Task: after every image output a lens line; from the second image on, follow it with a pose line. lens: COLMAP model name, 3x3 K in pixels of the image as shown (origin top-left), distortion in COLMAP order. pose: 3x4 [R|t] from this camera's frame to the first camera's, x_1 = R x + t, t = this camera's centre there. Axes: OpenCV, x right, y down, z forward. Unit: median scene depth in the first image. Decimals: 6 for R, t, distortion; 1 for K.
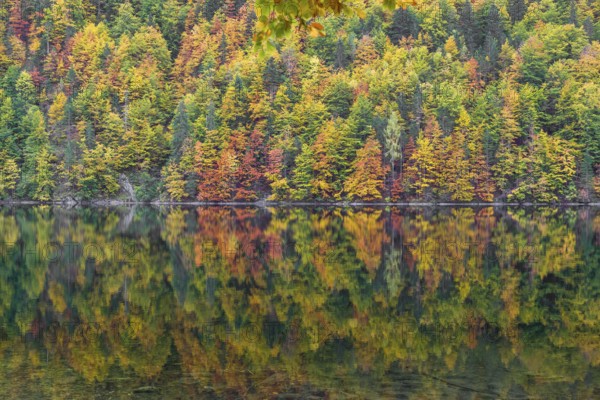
lens RADIAL K [[848.8, 0, 300.0], [0, 848.8, 200.0], [0, 0, 1]] dist [0.002066, 0.010728]
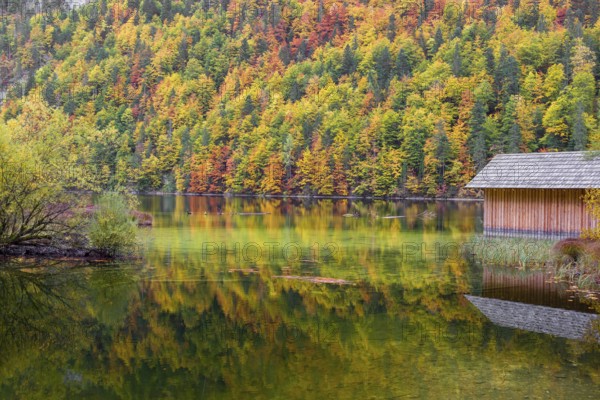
lens RADIAL K [[848.8, 0, 300.0], [0, 848.8, 200.0], [0, 0, 1]] dist [0.002066, 0.010728]
pose [[0.898696, 0.016902, -0.438246, 0.767845], [-0.014615, 0.999856, 0.008591, -0.001582], [0.438328, -0.001316, 0.898814, -0.308476]]
